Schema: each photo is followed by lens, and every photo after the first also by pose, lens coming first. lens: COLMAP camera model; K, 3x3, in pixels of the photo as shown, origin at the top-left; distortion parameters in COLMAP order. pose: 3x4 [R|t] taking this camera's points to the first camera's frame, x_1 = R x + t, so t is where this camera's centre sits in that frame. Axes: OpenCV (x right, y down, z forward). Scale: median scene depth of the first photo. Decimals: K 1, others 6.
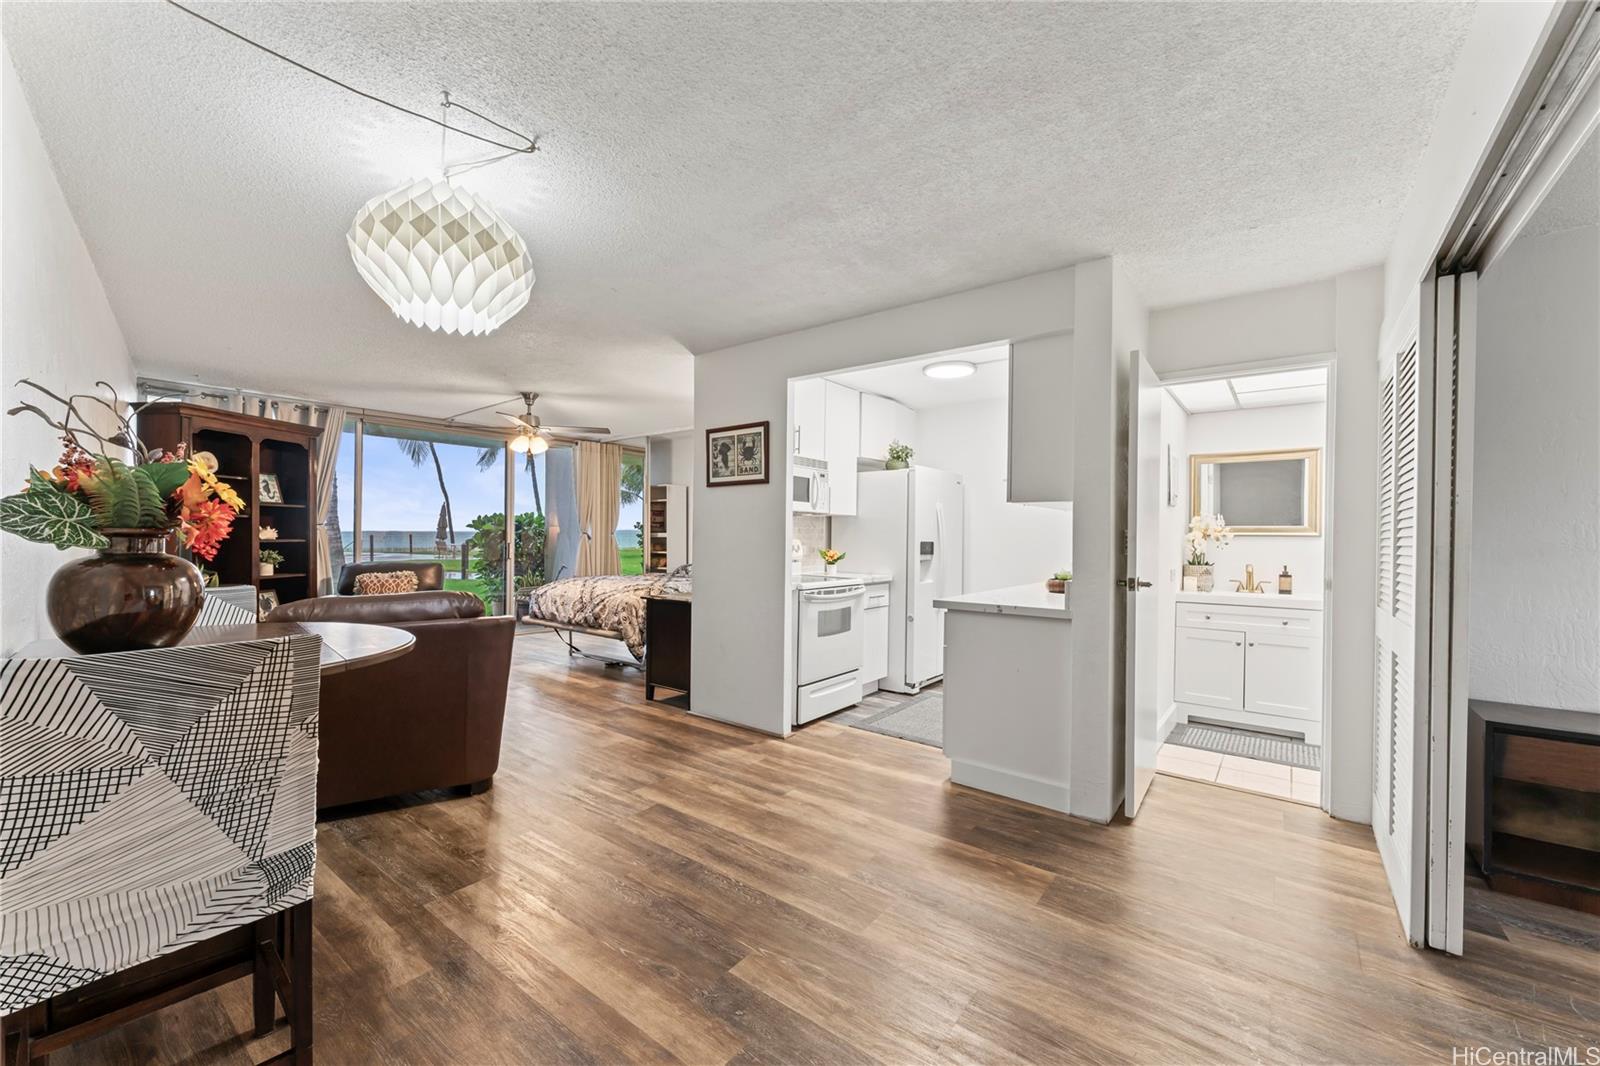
lens RADIAL K [[639.1, 0, 800.0], [0, 639.1, 533.0], [0, 0, 1]] dist [0.001461, 0.000281]
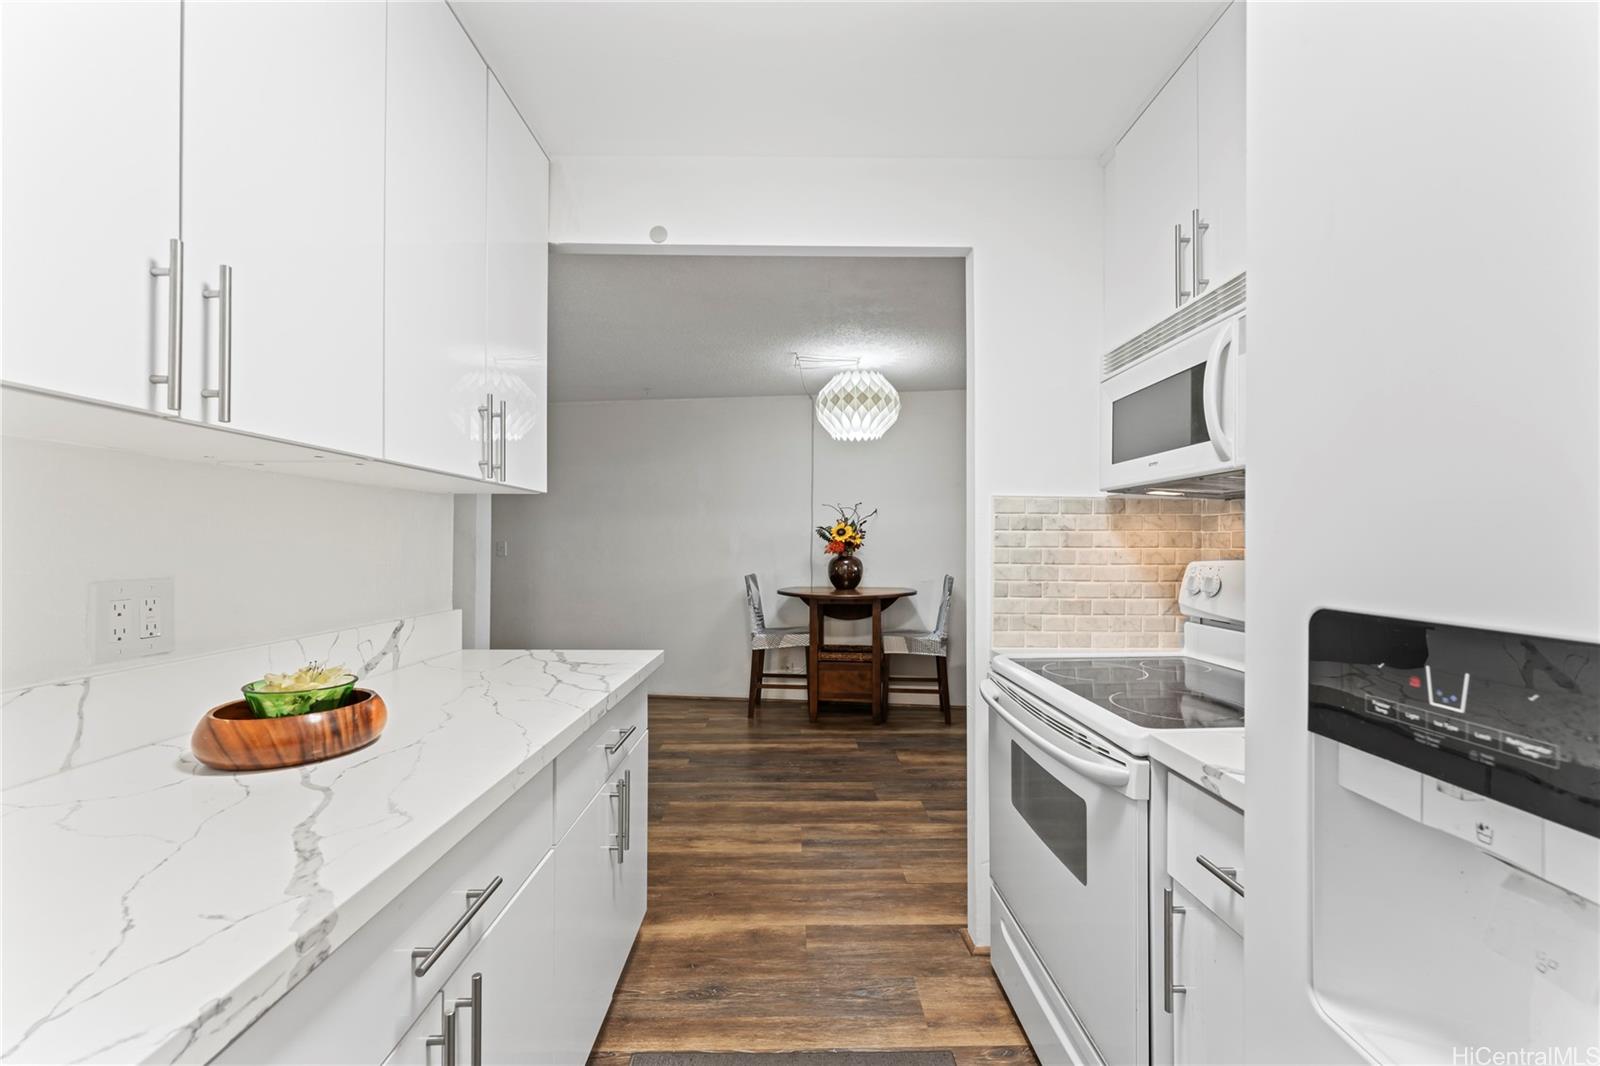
lens RADIAL K [[625.8, 0, 800.0], [0, 625.8, 533.0], [0, 0, 1]] dist [-0.000273, -0.000023]
pose [[-0.786668, -0.025675, -0.616842, 0.319263], [-0.007656, 0.999464, -0.031836, 0.005407], [0.617329, -0.020322, -0.786443, 1.034959]]
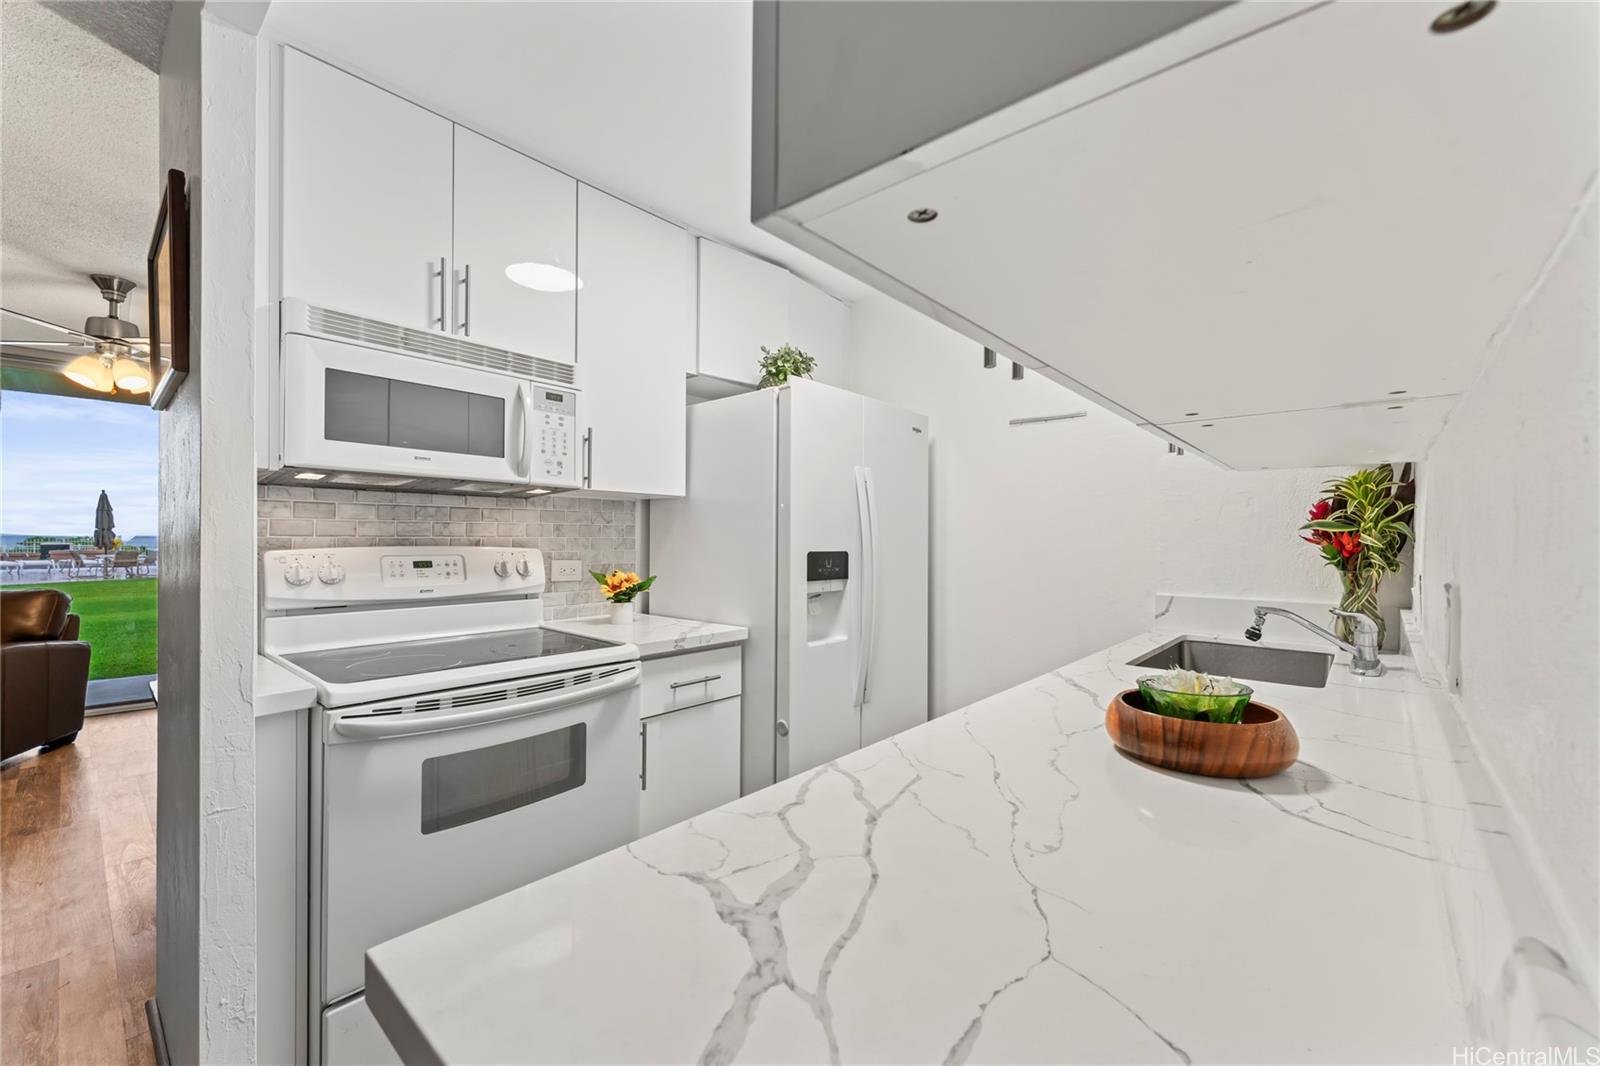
lens RADIAL K [[639.1, 0, 800.0], [0, 639.1, 533.0], [0, 0, 1]] dist [0.001461, 0.000281]
pose [[0.997810, -0.007992, -0.065666, 0.213116], [0.007617, 0.999953, -0.005947, 0.003480], [0.065711, 0.005434, 0.997824, 0.565479]]
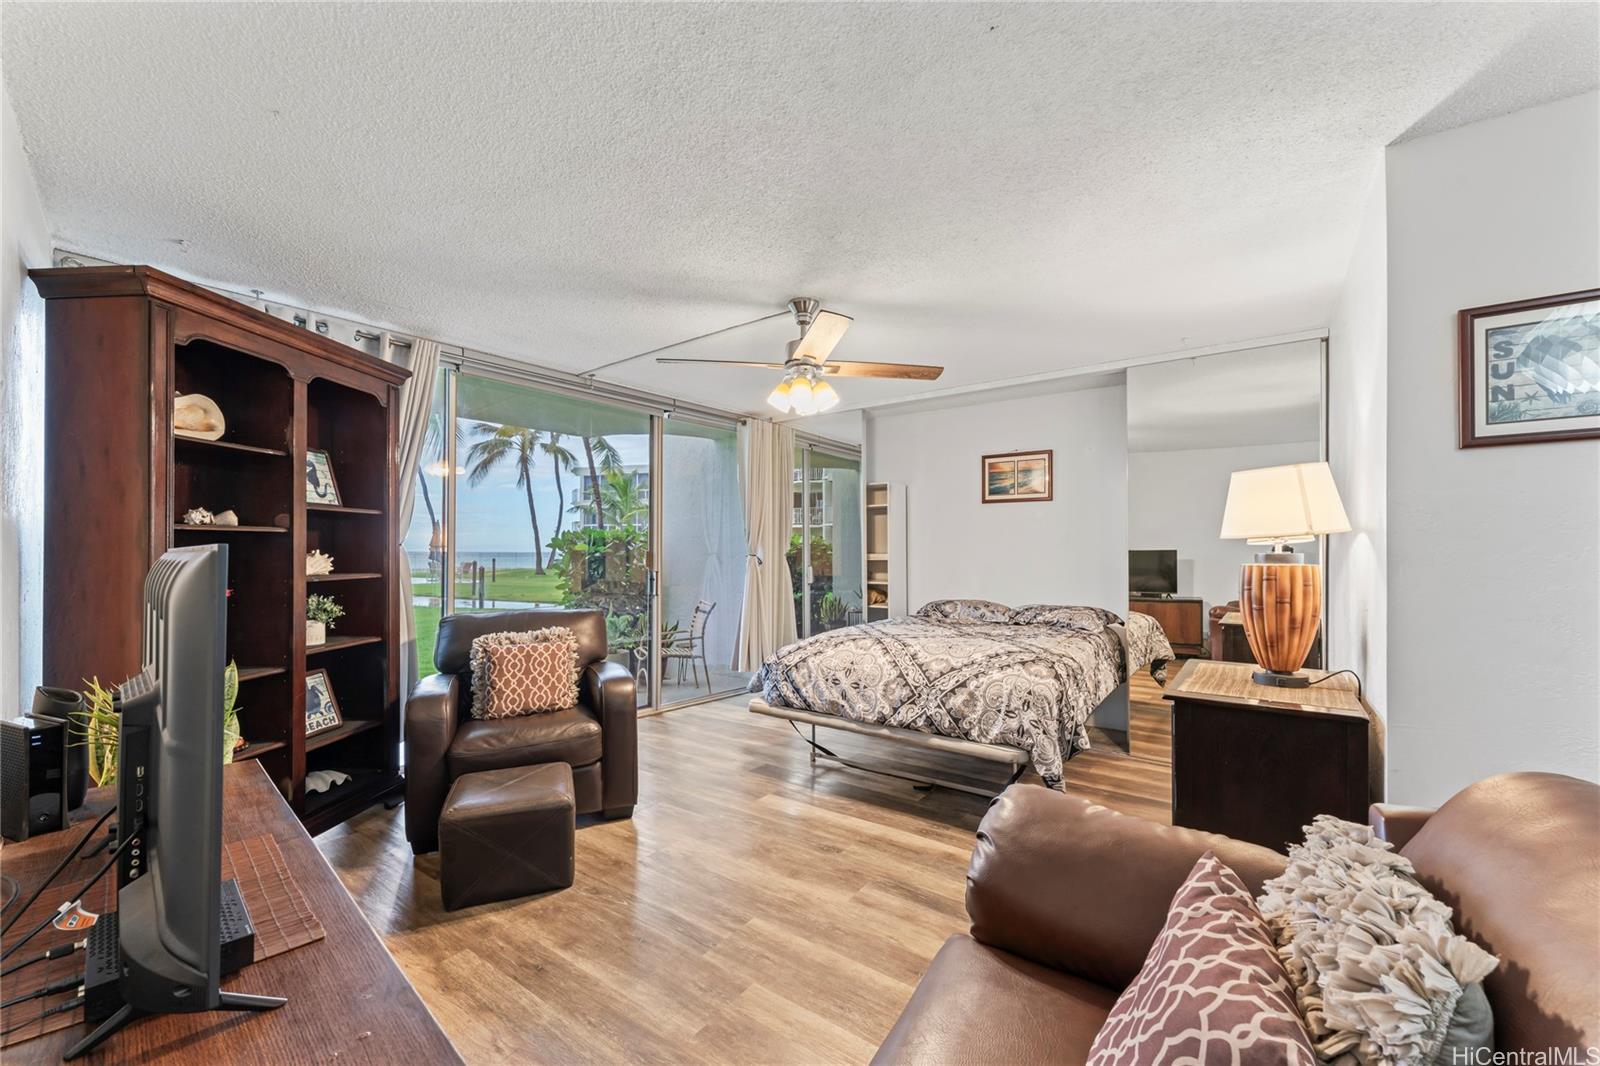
lens RADIAL K [[633.5, 0, 795.6], [0, 633.5, 543.7], [0, 0, 1]] dist [-0.000701, -0.000079]
pose [[0.999371, -0.006982, 0.034775, -0.508215], [0.007325, 0.999926, -0.009749, -0.008174], [-0.034704, 0.009997, 0.999348, 0.520813]]
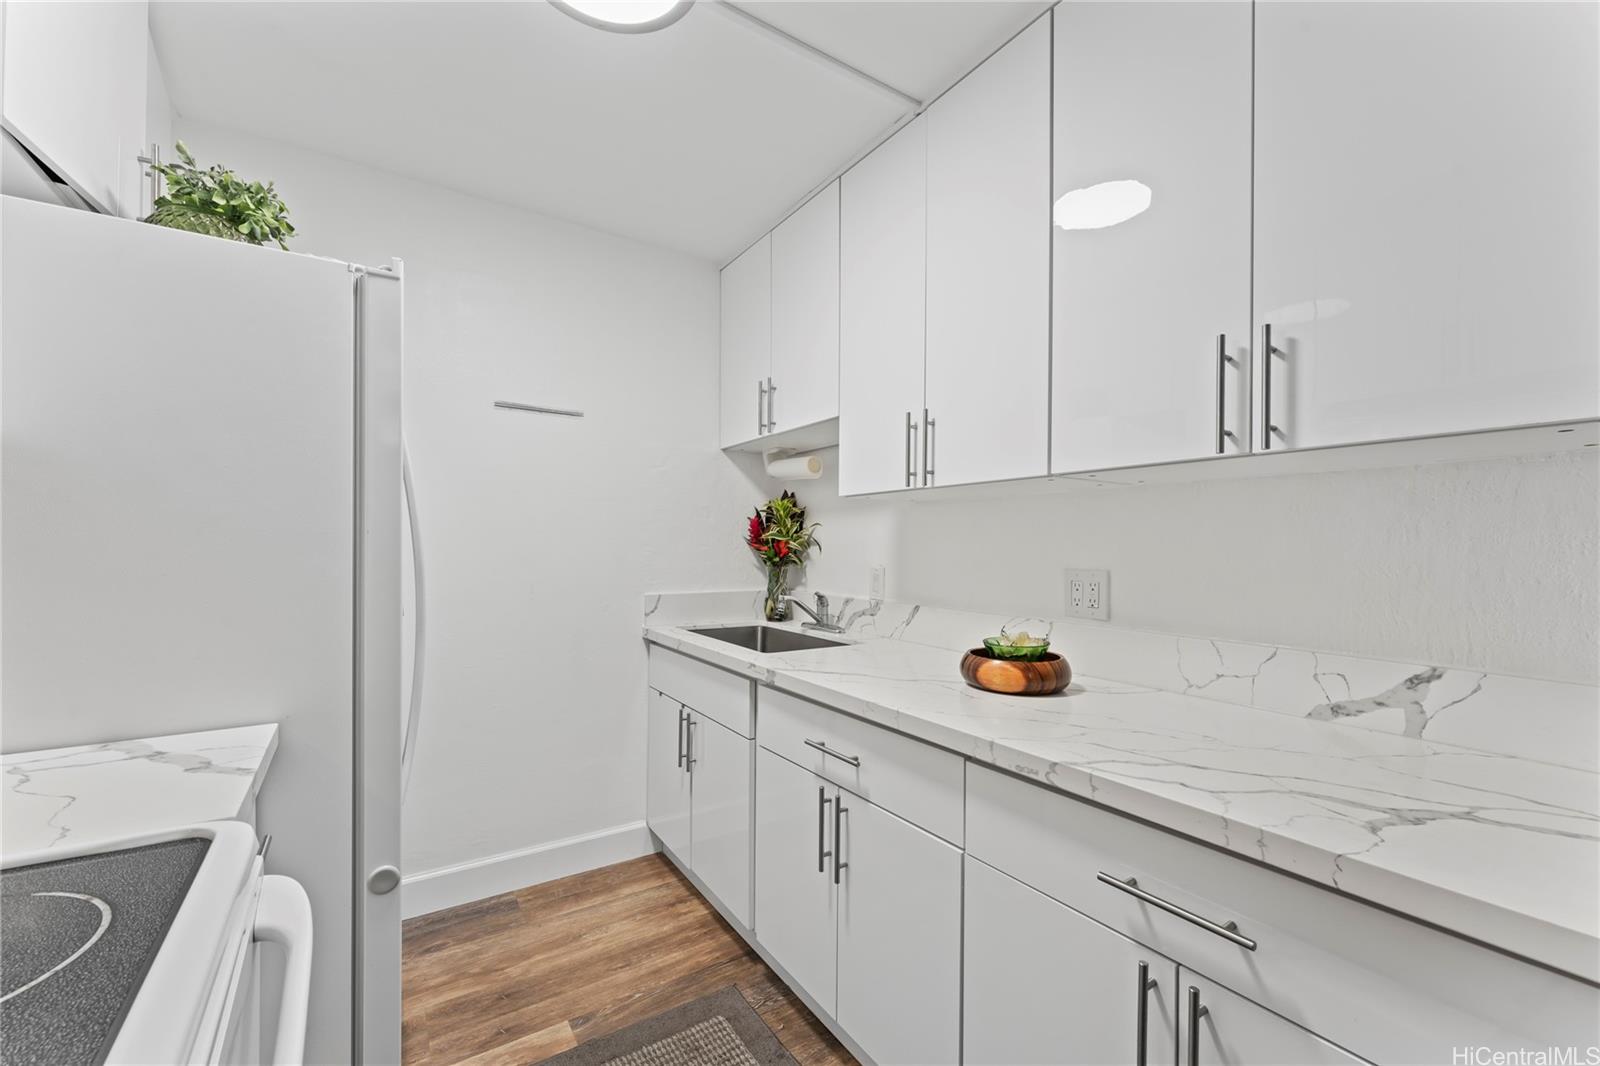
lens RADIAL K [[640.7, 0, 794.6], [0, 640.7, 543.7], [0, 0, 1]] dist [0.000781, 0.000079]
pose [[0.328273, -0.006635, 0.944560, -0.006010], [-0.009434, 0.999902, 0.010302, 0.000365], [-0.944536, -0.012293, 0.328178, 0.769071]]
